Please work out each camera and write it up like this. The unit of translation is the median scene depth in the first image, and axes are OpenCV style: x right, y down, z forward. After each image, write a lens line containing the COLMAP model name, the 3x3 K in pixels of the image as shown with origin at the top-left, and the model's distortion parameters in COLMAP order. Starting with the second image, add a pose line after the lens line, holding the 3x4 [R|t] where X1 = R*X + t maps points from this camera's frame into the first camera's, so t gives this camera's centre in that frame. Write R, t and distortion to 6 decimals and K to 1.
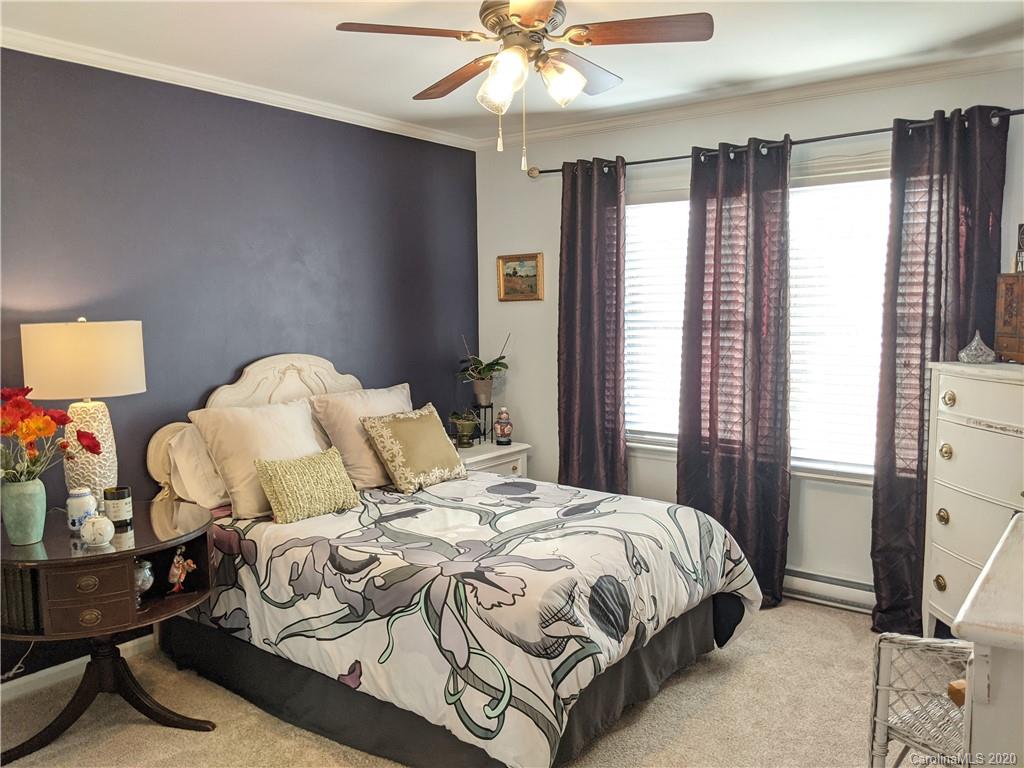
lens RADIAL K [[819.2, 0, 512.0], [0, 819.2, 384.0], [0, 0, 1]] dist [0.074761, -0.139282]
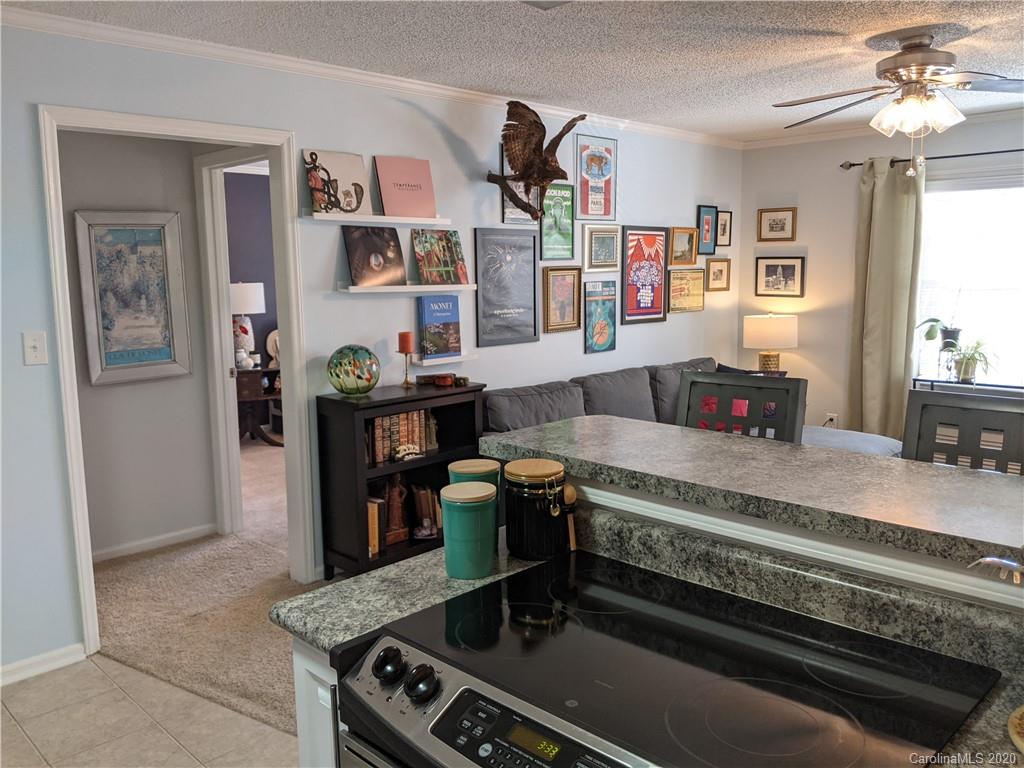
lens RADIAL K [[819.2, 0, 512.0], [0, 819.2, 384.0], [0, 0, 1]] dist [0.074761, -0.139282]
pose [[0.991008, 0.008927, -0.133501, 0.568015], [-0.003393, 0.999128, 0.041625, 0.110856], [0.133756, -0.040798, 0.990174, -1.237417]]
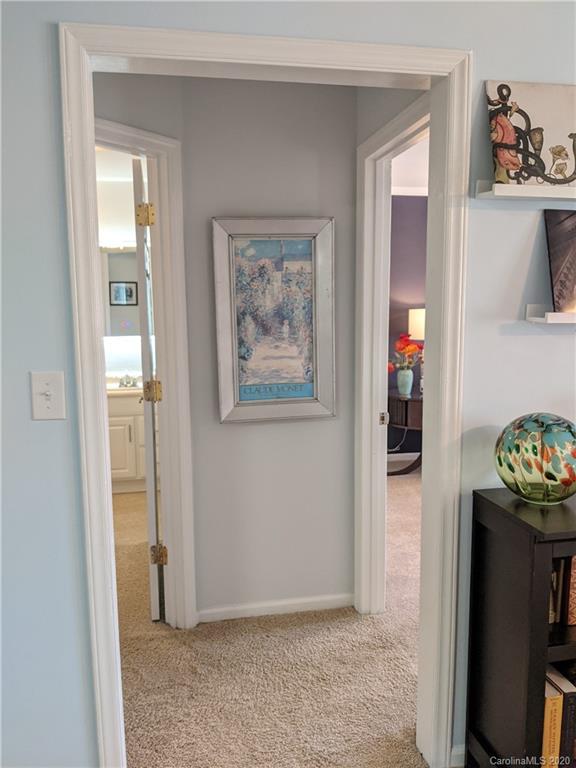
lens RADIAL K [[614.1, 0, 288.0], [0, 614.1, 384.0], [0, 0, 1]] dist [0.084303, -0.152045]
pose [[0.743560, 0.086835, -0.663007, 0.346400], [-0.063471, 0.996221, 0.059293, 0.058604], [0.665650, -0.002006, 0.746262, -0.567541]]
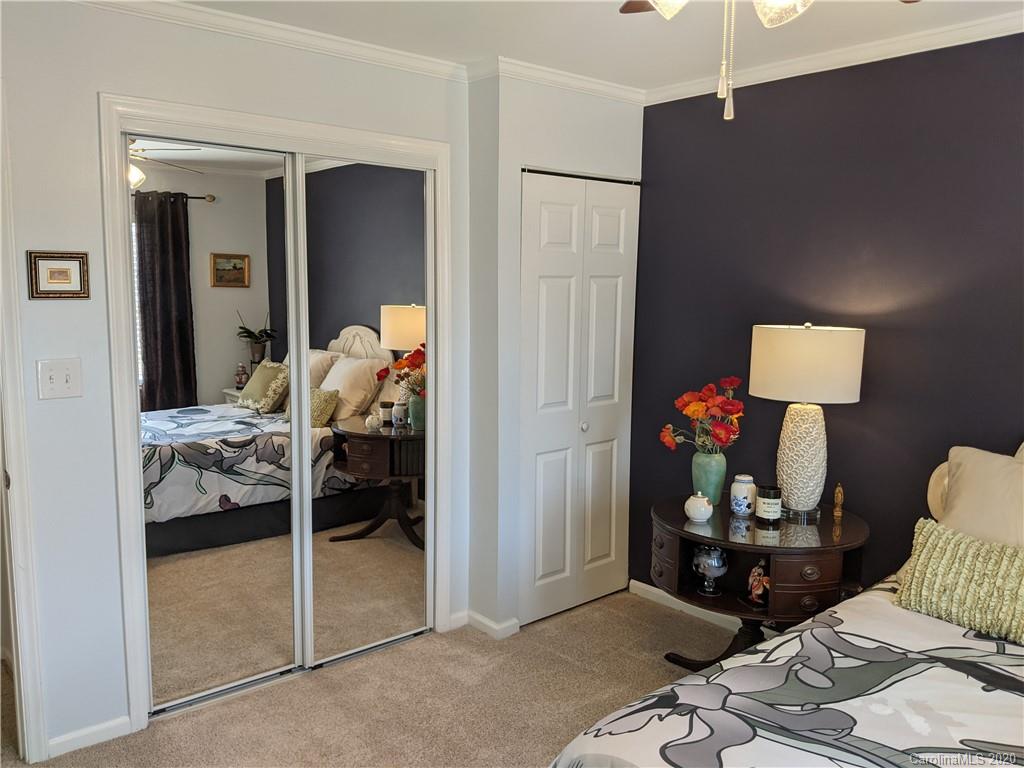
lens RADIAL K [[819.2, 0, 512.0], [0, 819.2, 384.0], [0, 0, 1]] dist [0.074761, -0.139282]
pose [[-0.205388, 0.128442, -0.970216, 0.543252], [-0.108202, 0.982293, 0.152947, -0.117016], [0.972681, 0.136393, -0.187853, 0.803911]]
